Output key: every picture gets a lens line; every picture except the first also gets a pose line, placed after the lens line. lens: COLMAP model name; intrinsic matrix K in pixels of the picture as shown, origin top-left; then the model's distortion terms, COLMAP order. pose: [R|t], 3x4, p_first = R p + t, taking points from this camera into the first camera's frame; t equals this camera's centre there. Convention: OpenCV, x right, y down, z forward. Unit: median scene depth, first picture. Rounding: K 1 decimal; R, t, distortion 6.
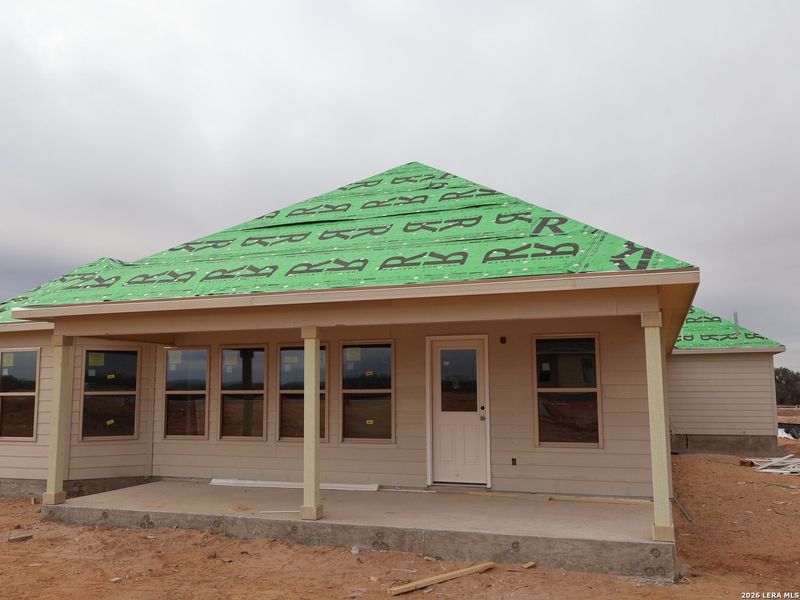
lens RADIAL K [[704.9, 0, 400.0], [0, 704.9, 300.0], [0, 0, 1]] dist [0.001379, 0.002247]
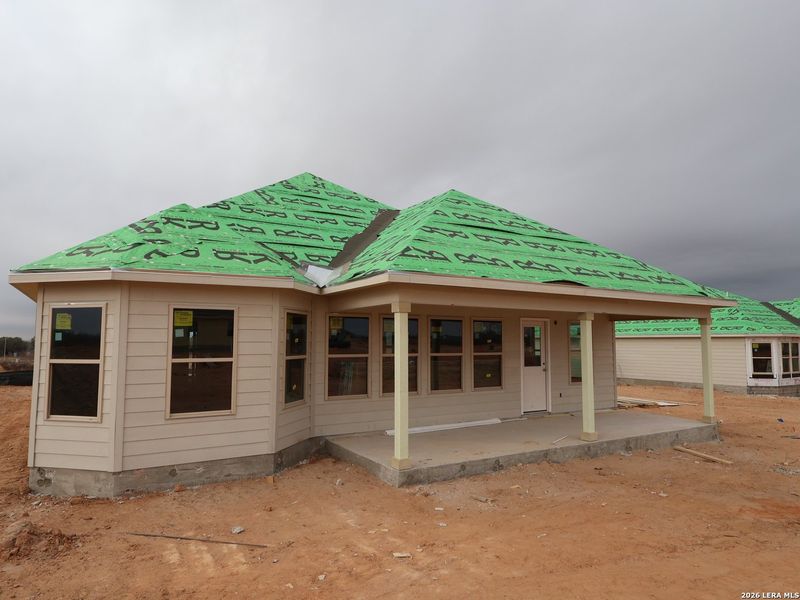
lens RADIAL K [[513.8, 0, 400.0], [0, 513.8, 300.0], [0, 0, 1]] dist [0.001527, 0.000430]
pose [[0.630192, 0.071610, 0.773130, -1.047552], [-0.102860, 0.994661, -0.008286, 0.053571], [-0.769596, -0.074303, 0.634193, 0.536783]]
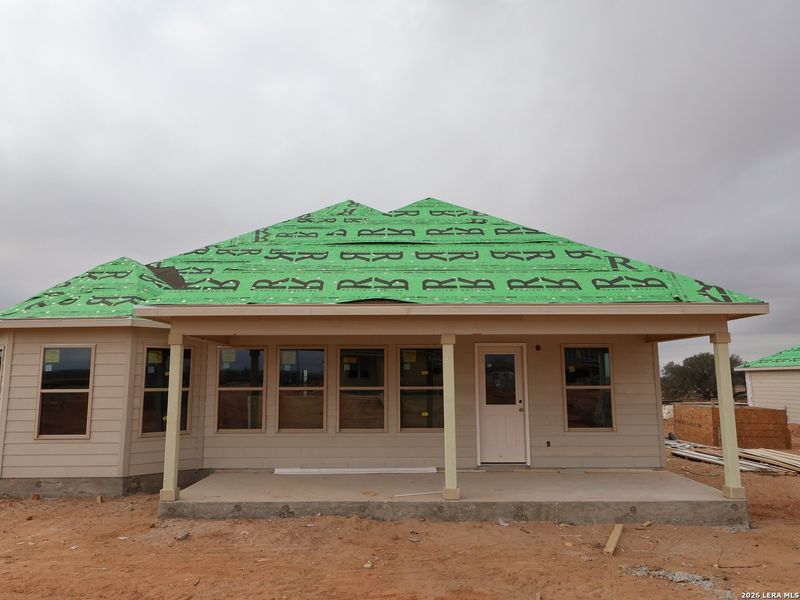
lens RADIAL K [[586.8, 0, 391.4], [0, 586.8, 290.2], [0, 0, 1]] dist [0.002052, -0.000821]
pose [[0.943531, 0.053686, 0.326906, -0.467905], [-0.043903, 0.998342, -0.037238, 0.004278], [-0.328363, 0.020783, 0.944323, 0.088368]]
